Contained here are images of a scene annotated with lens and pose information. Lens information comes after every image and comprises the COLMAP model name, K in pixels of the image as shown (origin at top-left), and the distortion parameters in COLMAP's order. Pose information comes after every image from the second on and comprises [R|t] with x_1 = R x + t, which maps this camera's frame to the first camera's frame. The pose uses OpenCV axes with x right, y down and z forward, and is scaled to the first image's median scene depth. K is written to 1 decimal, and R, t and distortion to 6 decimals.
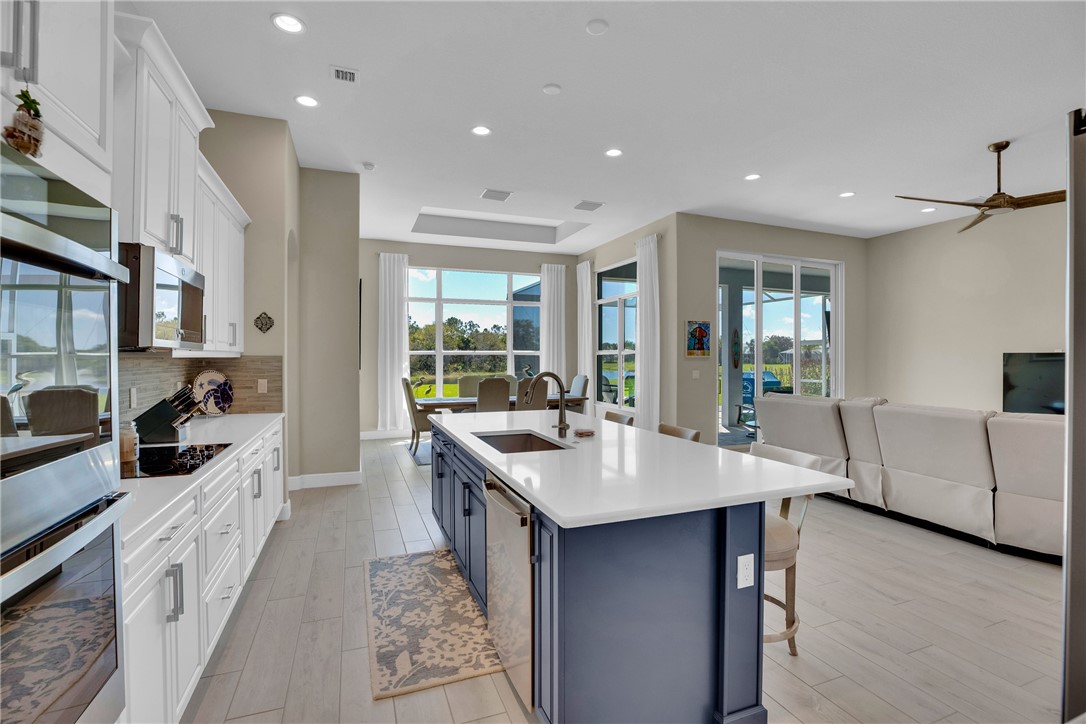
lens RADIAL K [[498.9, 0, 548.5], [0, 498.9, 359.4], [0, 0, 1]] dist [-0.046237, 0.014131]
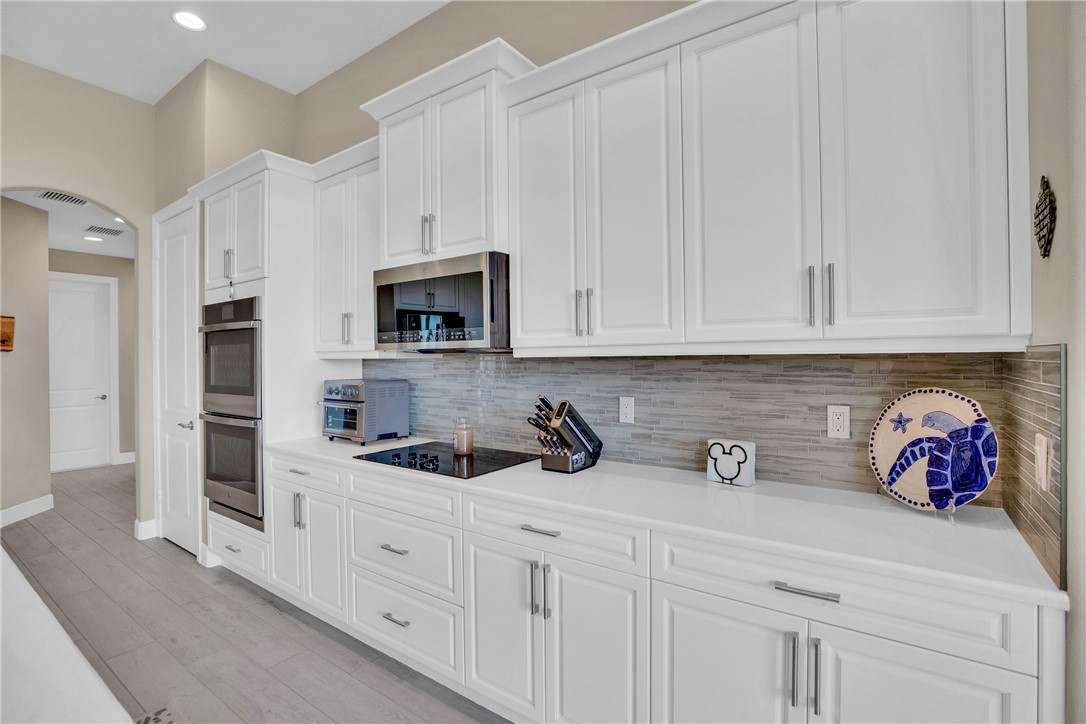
lens RADIAL K [[505.1, 0, 543.6], [0, 505.1, 358.4], [0, 0, 1]] dist [-0.037740, 0.000694]
pose [[-0.837411, 0.005964, -0.546541, -0.227860], [0.005062, 0.999982, 0.003155, -0.002828], [0.546551, -0.000125, -0.837426, 1.136257]]
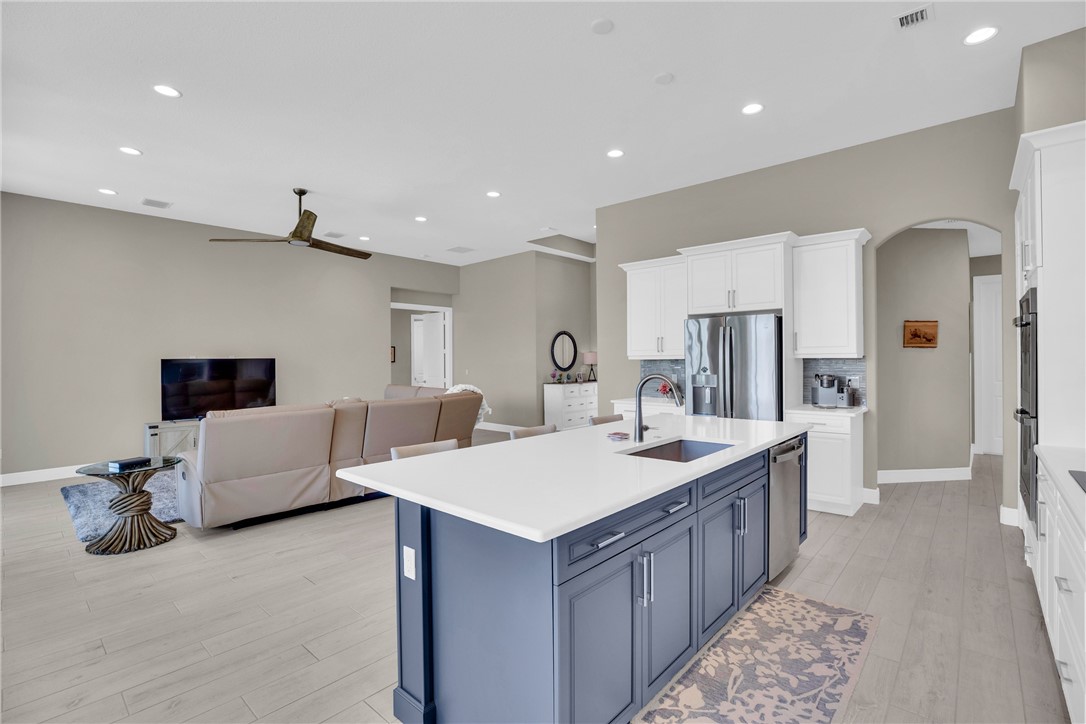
lens RADIAL K [[498.9, 0, 548.5], [0, 498.9, 359.4], [0, 0, 1]] dist [-0.046237, 0.014131]
pose [[-0.455114, 0.005498, 0.890416, -0.564062], [0.013413, 0.999910, 0.000682, -0.004137], [-0.890332, 0.012253, -0.455147, 1.200195]]
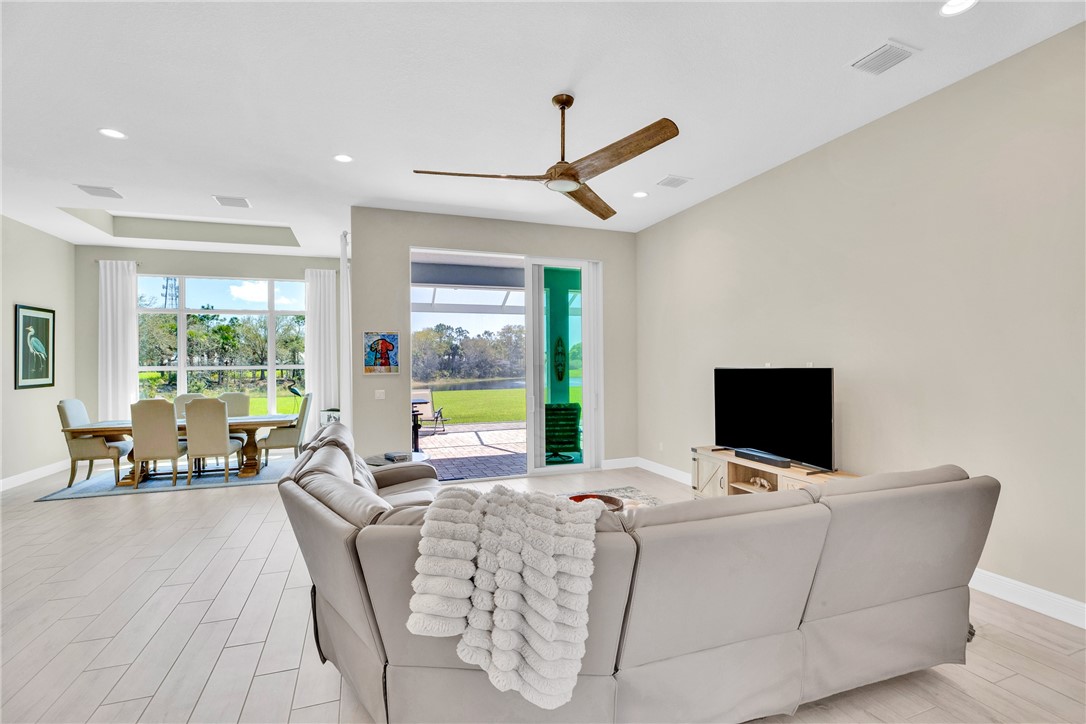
lens RADIAL K [[498.9, 0, 548.5], [0, 498.9, 359.4], [0, 0, 1]] dist [-0.046237, 0.014131]
pose [[0.999826, -0.008561, -0.016563, 1.091489], [0.008391, 0.999912, -0.010303, -0.033817], [0.016650, 0.010162, 0.999810, 0.266818]]
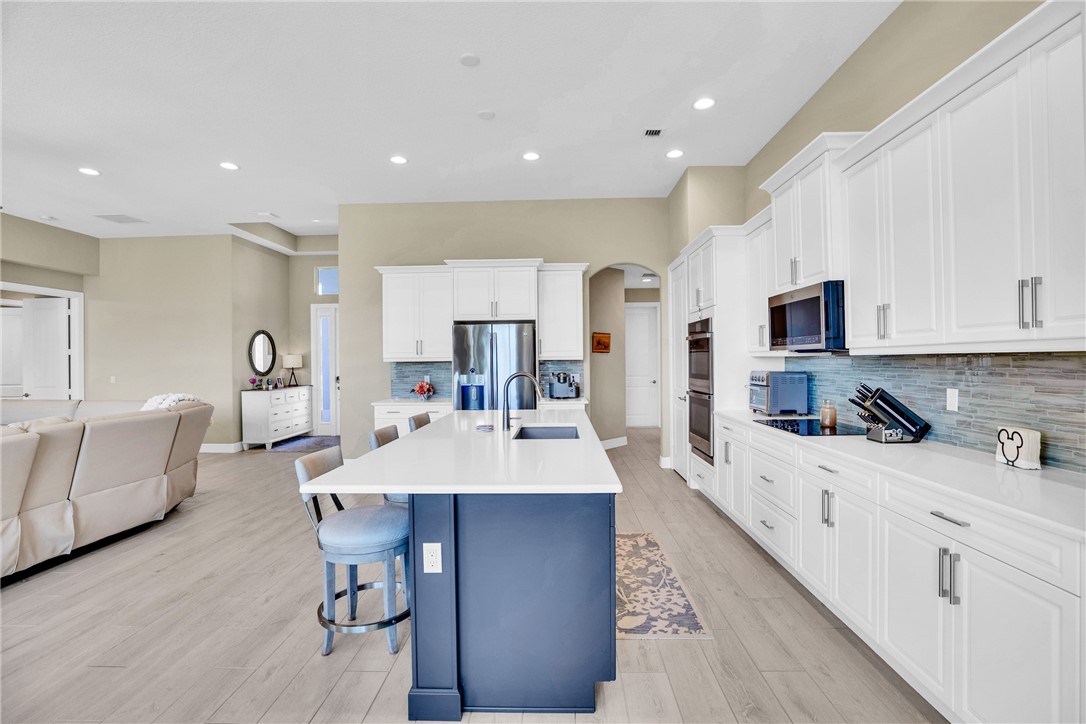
lens RADIAL K [[498.9, 0, 548.5], [0, 498.9, 359.4], [0, 0, 1]] dist [-0.046237, 0.014131]
pose [[-0.922060, 0.011116, 0.386886, -0.373696], [0.013306, 0.999907, 0.002982, -0.004540], [-0.386817, 0.007897, -0.922123, 1.506739]]
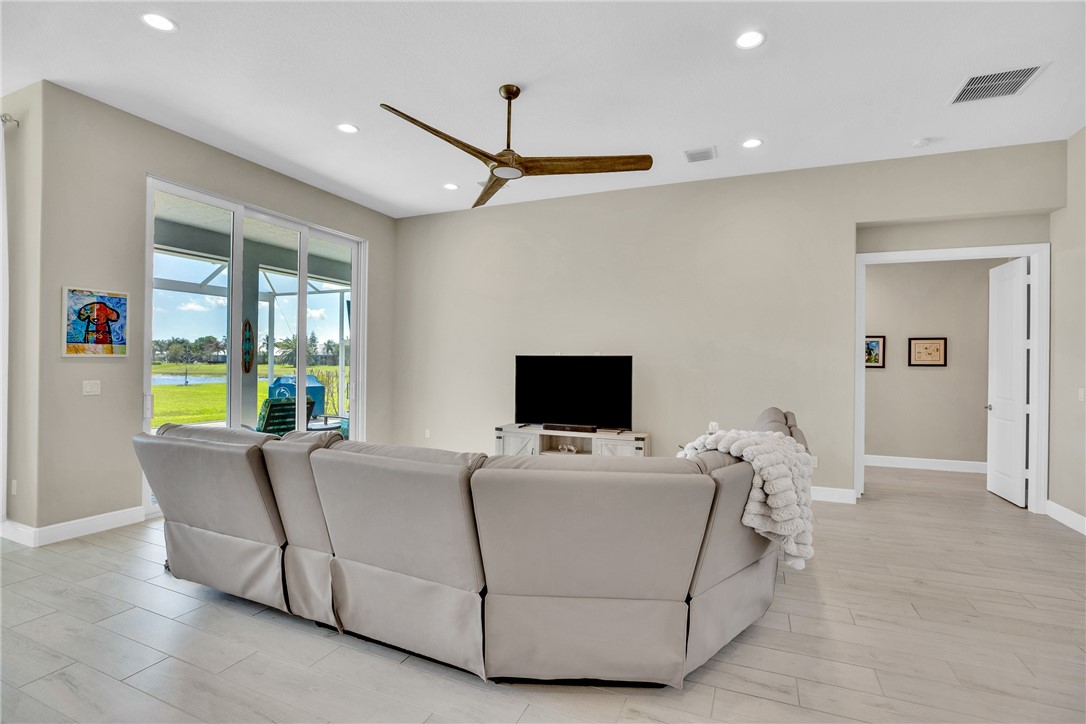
lens RADIAL K [[498.9, 0, 548.5], [0, 498.9, 359.4], [0, 0, 1]] dist [-0.046237, 0.014131]
pose [[0.697152, 0.008378, 0.716874, 0.479398], [-0.006339, 0.999965, -0.005522, -0.002194], [-0.716895, -0.000694, 0.697180, 0.465563]]
